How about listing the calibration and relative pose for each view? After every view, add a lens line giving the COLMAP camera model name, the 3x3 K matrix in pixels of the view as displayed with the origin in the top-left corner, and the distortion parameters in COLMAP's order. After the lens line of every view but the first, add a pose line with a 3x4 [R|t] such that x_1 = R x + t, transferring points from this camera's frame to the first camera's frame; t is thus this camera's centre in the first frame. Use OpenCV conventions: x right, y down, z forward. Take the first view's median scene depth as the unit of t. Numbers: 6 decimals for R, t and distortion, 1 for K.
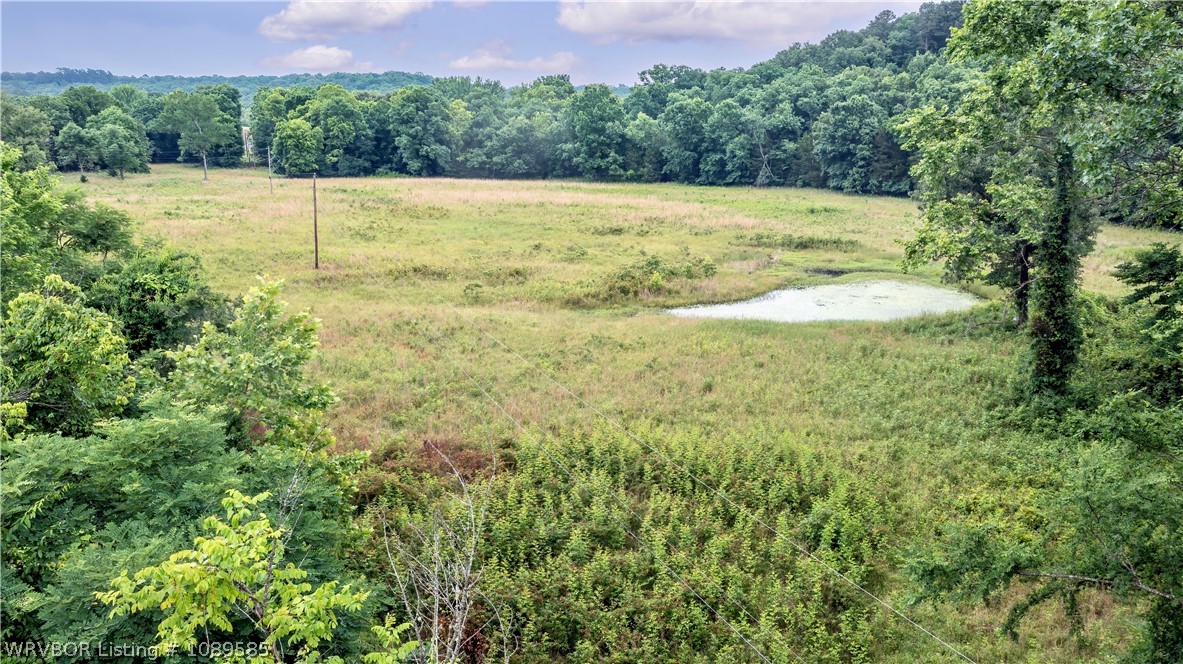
lens RADIAL K [[933.4, 0, 591.5], [0, 933.4, 332.0], [0, 0, 1]] dist [-0.024508, 0.008888]
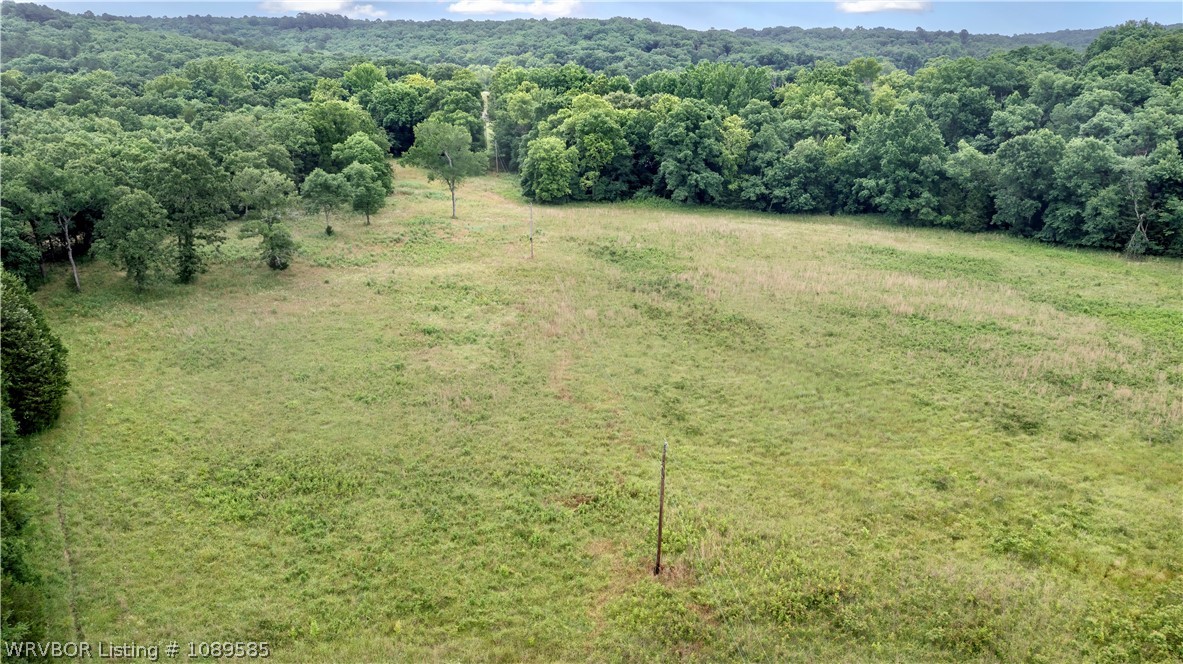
lens RADIAL K [[933.4, 0, 591.5], [0, 933.4, 332.0], [0, 0, 1]] dist [-0.024508, 0.008888]
pose [[0.976223, 0.064803, -0.206856, -0.084170], [-0.049615, 0.995734, 0.077790, -0.116311], [0.211015, -0.065677, 0.975274, 0.132143]]
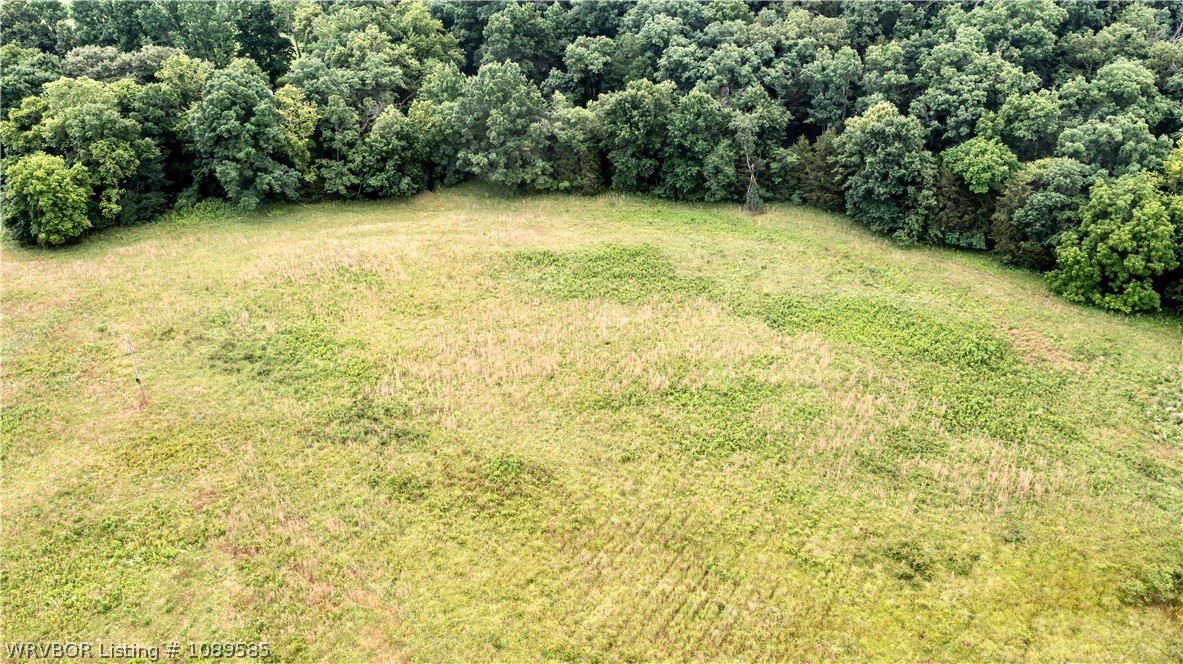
lens RADIAL K [[926.3, 0, 591.5], [0, 926.3, 332.0], [0, 0, 1]] dist [-0.014470, -0.010651]
pose [[0.918165, -0.190317, 0.347496, -0.215430], [0.088271, 0.953291, 0.288866, -0.263826], [-0.386241, -0.234553, 0.892078, 0.284208]]
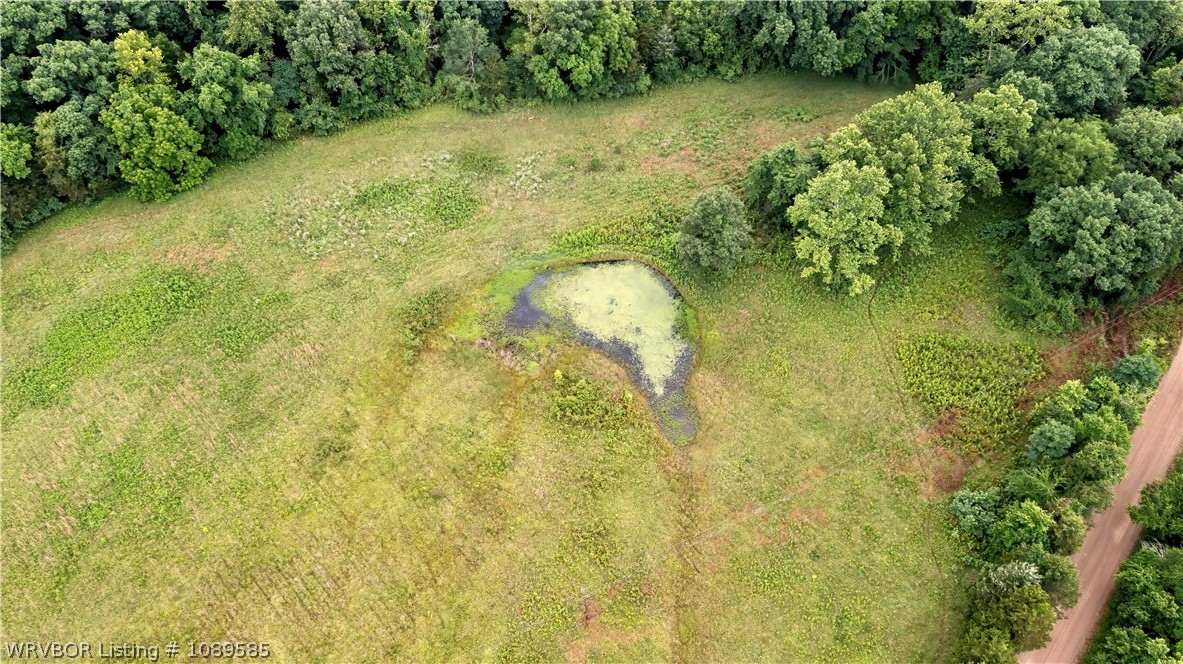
lens RADIAL K [[926.3, 0, 591.5], [0, 926.3, 332.0], [0, 0, 1]] dist [-0.014470, -0.010651]
pose [[-0.126303, -0.787227, 0.603590, -0.308719], [0.235609, 0.567245, 0.789127, -0.540661], [-0.963606, 0.241880, 0.113833, 0.301385]]
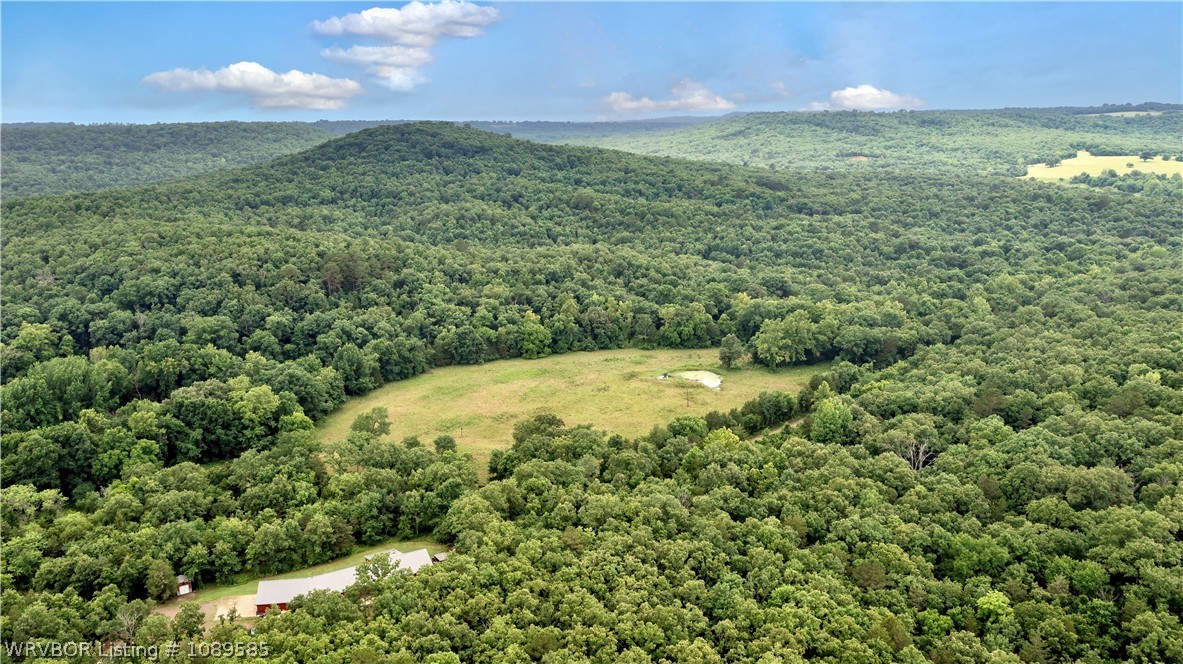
lens RADIAL K [[885.7, 0, 591.5], [0, 885.7, 332.0], [0, 0, 1]] dist [-0.008588, 0.003685]
pose [[-0.021724, -0.232761, 0.972291, -1.732356], [0.223447, 0.946790, 0.231648, -0.581786], [-0.974474, 0.222288, 0.031442, 0.503013]]
